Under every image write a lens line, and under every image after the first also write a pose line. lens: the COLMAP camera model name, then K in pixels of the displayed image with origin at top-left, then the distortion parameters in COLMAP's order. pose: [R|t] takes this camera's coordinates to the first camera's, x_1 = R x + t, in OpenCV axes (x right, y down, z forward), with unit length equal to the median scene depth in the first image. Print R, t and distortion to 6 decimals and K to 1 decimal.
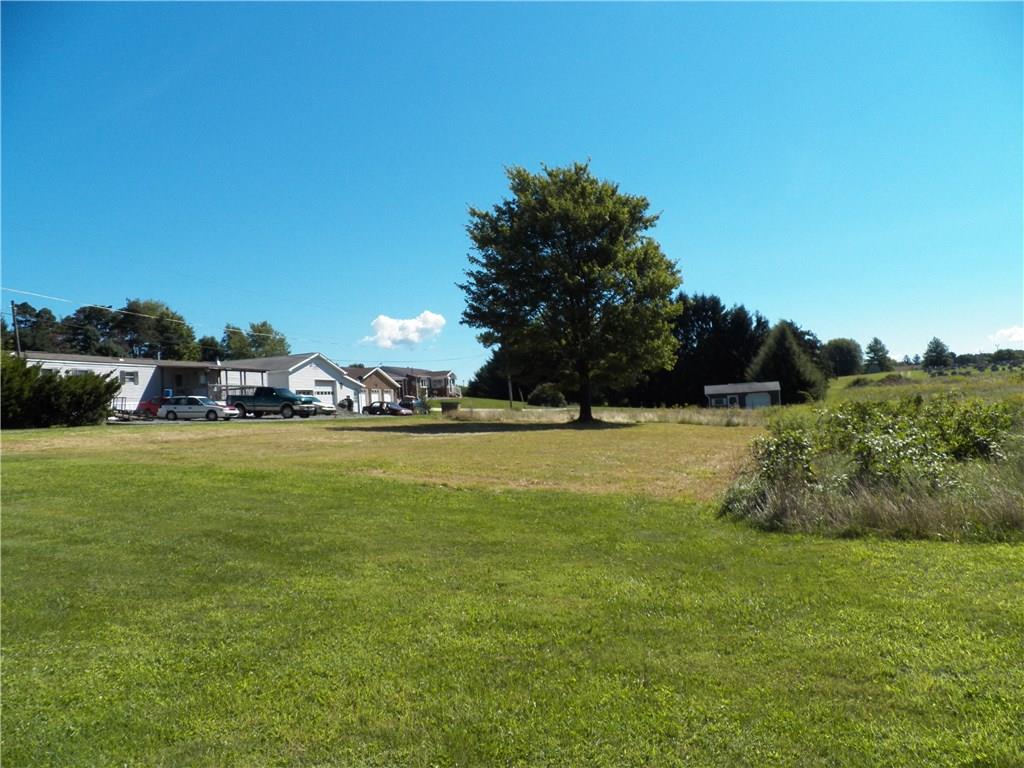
lens RADIAL K [[826.8, 0, 516.0], [0, 826.8, 388.3], [0, 0, 1]] dist [-0.145153, 0.118184]
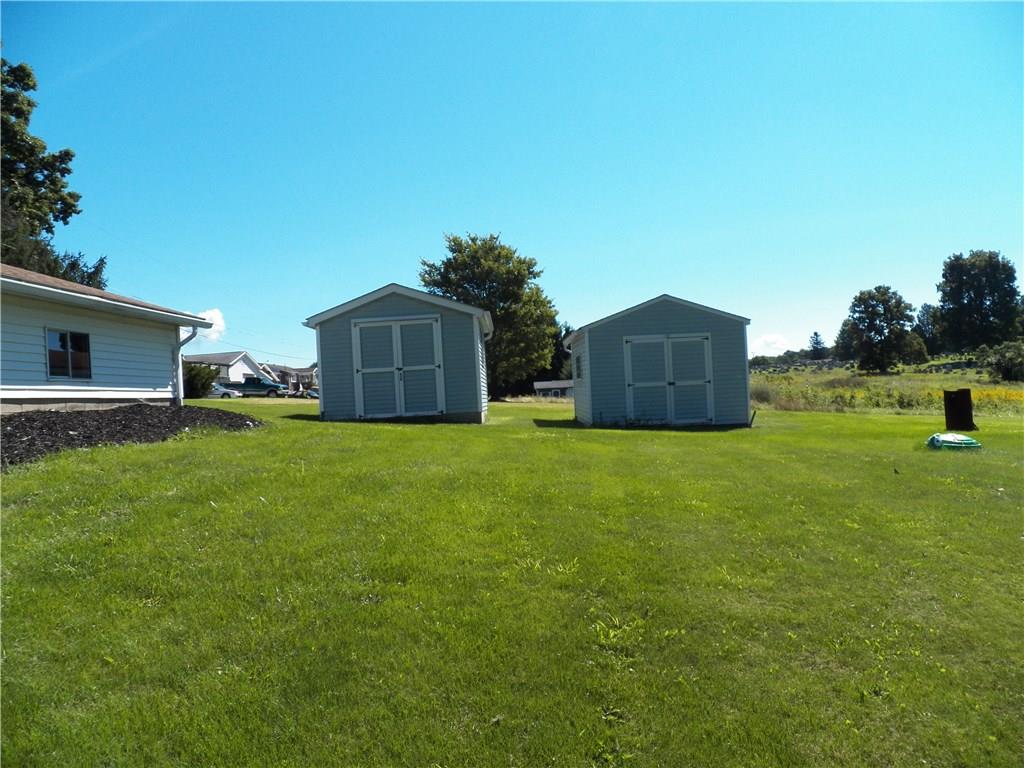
lens RADIAL K [[826.8, 0, 516.0], [0, 826.8, 388.3], [0, 0, 1]] dist [-0.145153, 0.118184]
pose [[0.966872, 0.007736, 0.255145, -0.276771], [-0.007689, 0.999970, -0.001184, 0.018417], [-0.255147, -0.000817, 0.966902, -0.519682]]
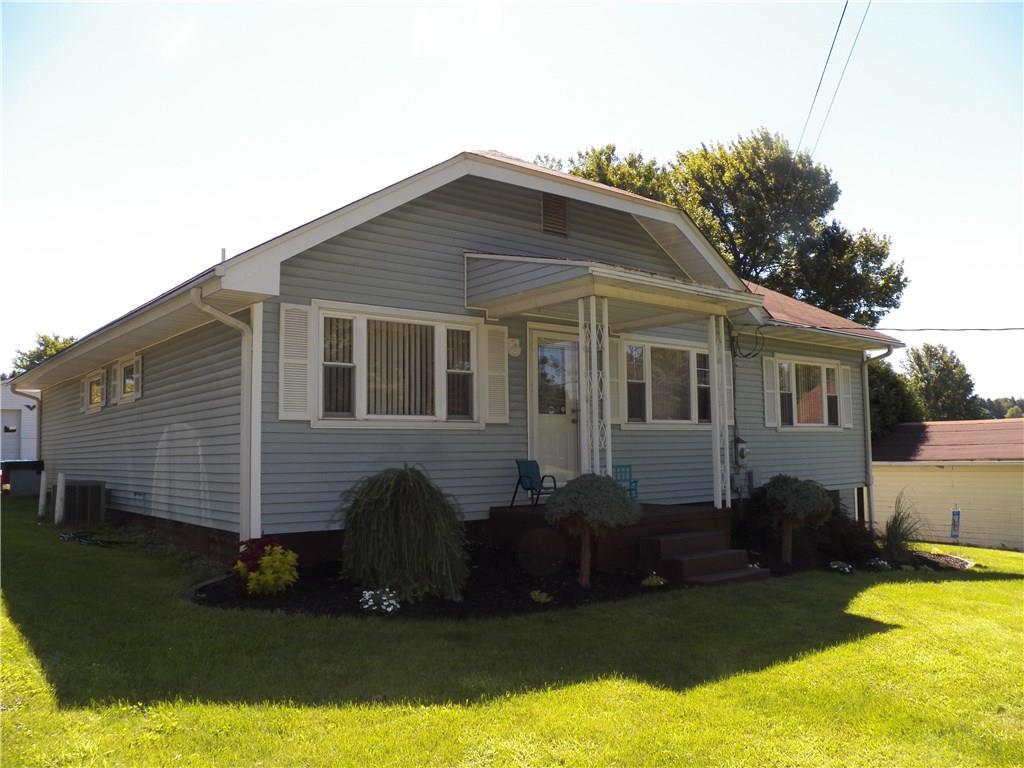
lens RADIAL K [[828.5, 0, 515.1], [0, 828.5, 382.6], [0, 0, 1]] dist [-0.148819, 0.082437]
pose [[0.636428, 0.117027, 0.762406, -0.769255], [-0.041969, 0.992213, -0.117267, 0.043943], [-0.770193, 0.042635, 0.636384, -1.230235]]
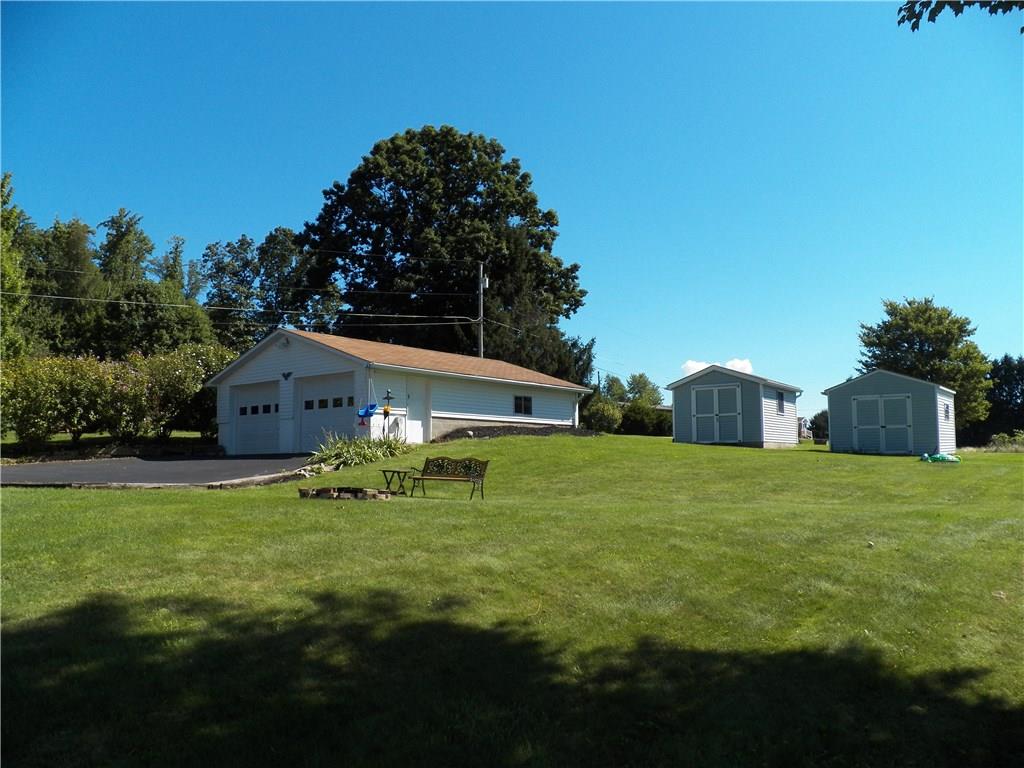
lens RADIAL K [[828.5, 0, 515.1], [0, 828.5, 382.6], [0, 0, 1]] dist [-0.148819, 0.082437]
pose [[0.932270, 0.018216, -0.361306, -0.119156], [-0.040284, 0.997747, -0.053640, 0.026437], [0.359515, 0.064562, 0.930903, -0.854531]]
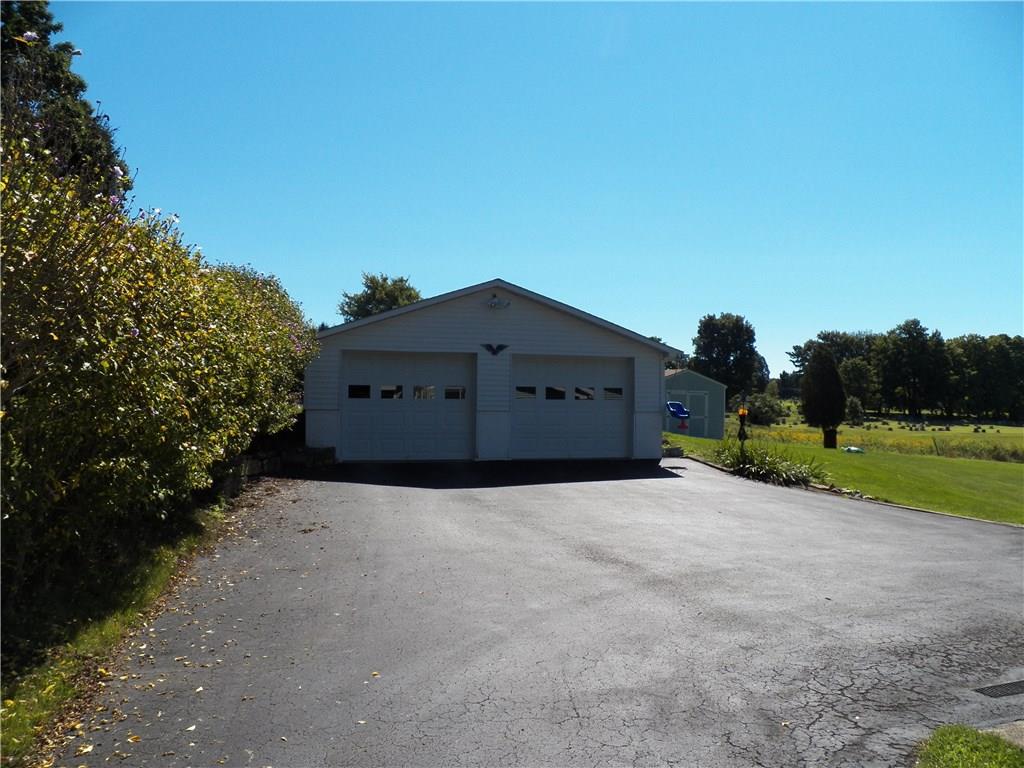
lens RADIAL K [[828.5, 0, 515.1], [0, 828.5, 382.6], [0, 0, 1]] dist [-0.148819, 0.082437]
pose [[0.842639, 0.086517, 0.531483, -0.683033], [-0.073406, 0.996250, -0.045791, 0.031132], [-0.533452, -0.000429, 0.845830, -0.720540]]
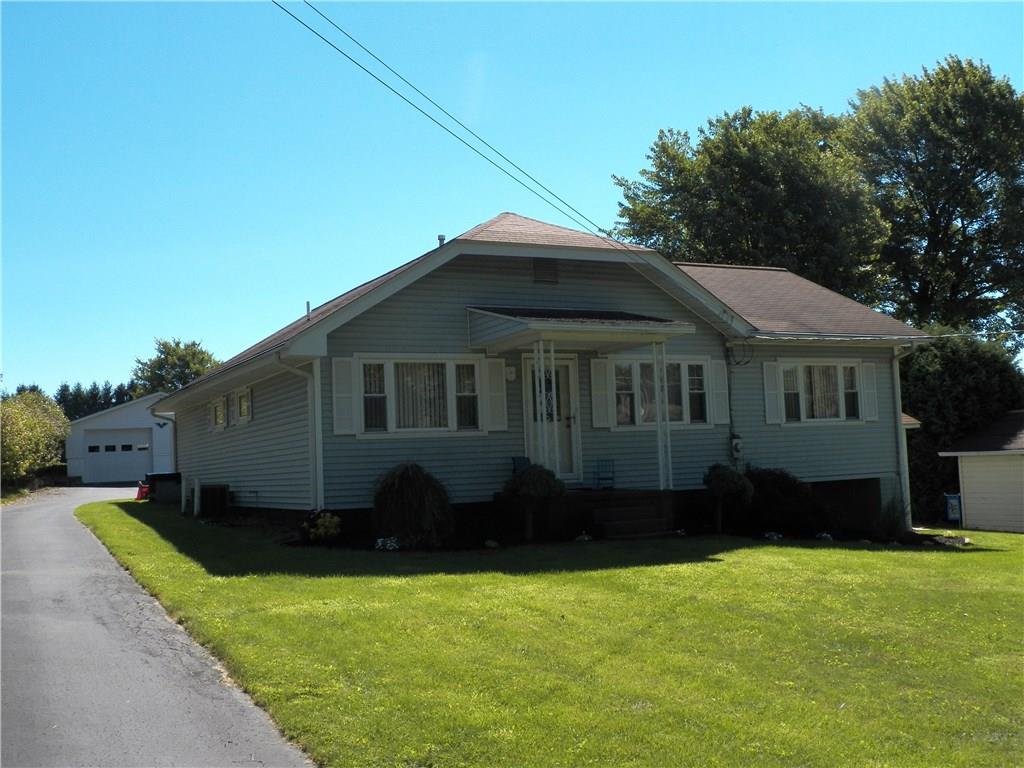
lens RADIAL K [[1071.7, 0, 512.0], [0, 1071.7, 384.0], [0, 0, 1]] dist [-0.120321, 0.026729]
pose [[0.789989, 0.074634, 0.608561, -0.844201], [-0.020167, 0.995189, -0.095871, 0.049938], [-0.612789, 0.063464, 0.787694, -1.415225]]
